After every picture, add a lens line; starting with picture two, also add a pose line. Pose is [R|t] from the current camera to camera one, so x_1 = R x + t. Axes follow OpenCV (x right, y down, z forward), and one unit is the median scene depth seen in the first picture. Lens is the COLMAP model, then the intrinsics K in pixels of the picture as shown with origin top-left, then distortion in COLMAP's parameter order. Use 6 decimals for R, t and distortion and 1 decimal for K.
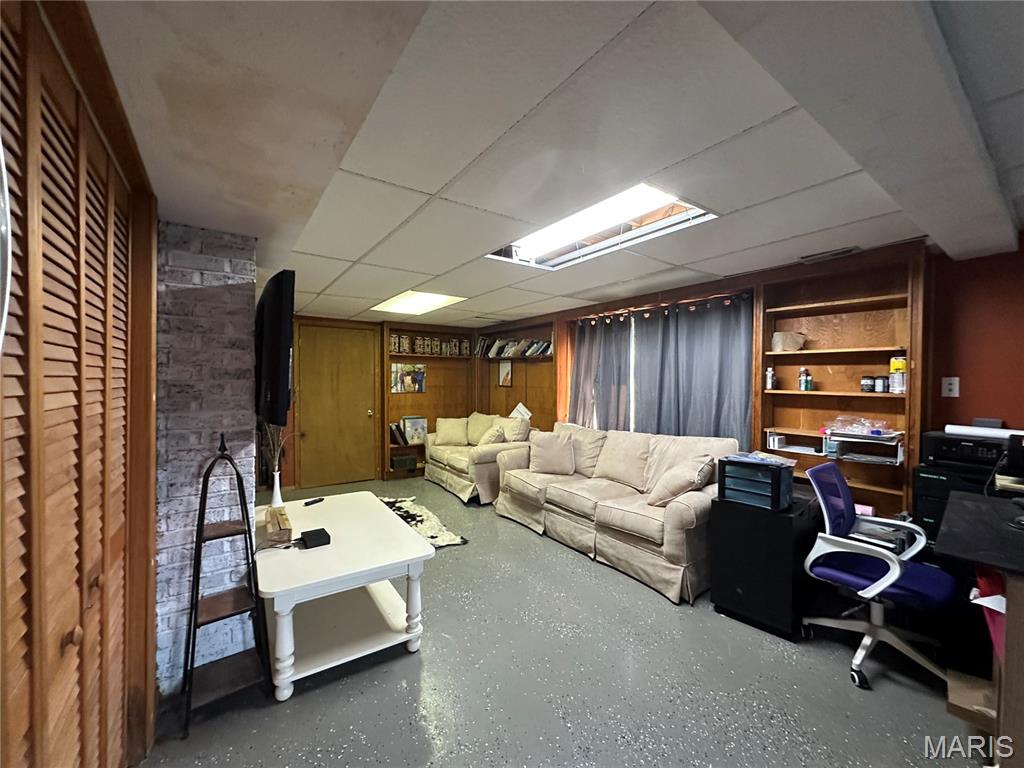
lens RADIAL K [[407.2, 0, 514.4], [0, 407.2, 383.7], [0, 0, 1]] dist [-0.004210, 0.000782]
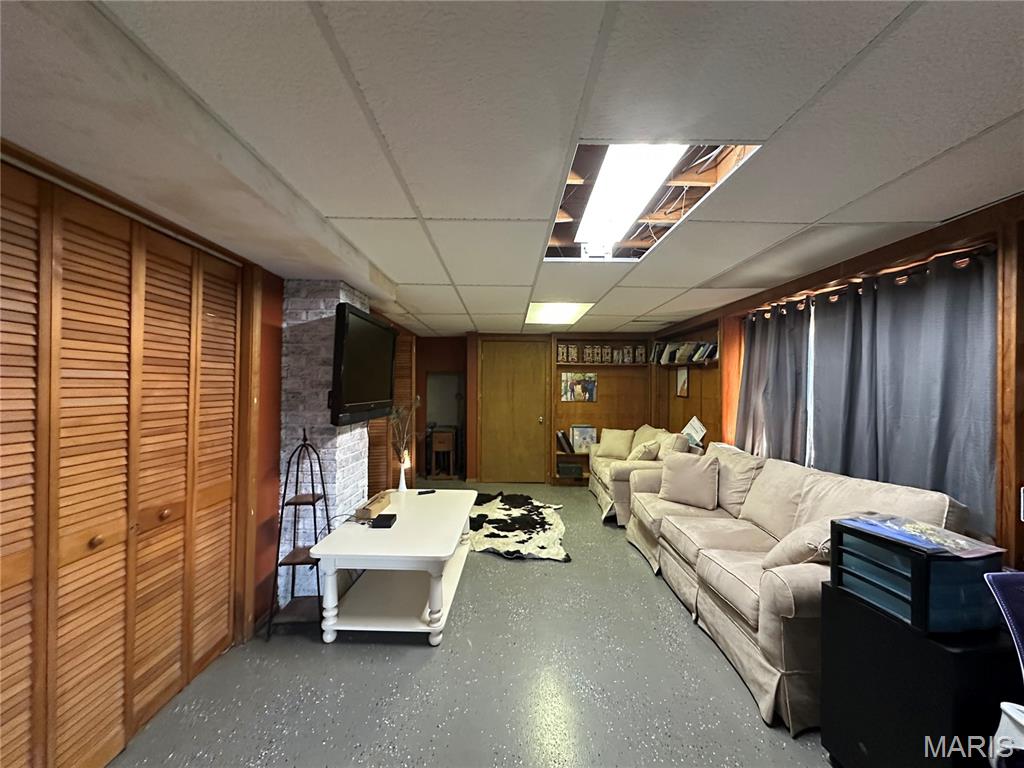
lens RADIAL K [[407.2, 0, 513.6], [0, 407.2, 384.3], [0, 0, 1]] dist [-0.004210, 0.000782]
pose [[0.820408, 0.001324, -0.571777, 0.305807], [-0.011537, 0.999832, -0.014238, -0.006466], [0.571662, 0.018277, 0.820285, 0.134495]]
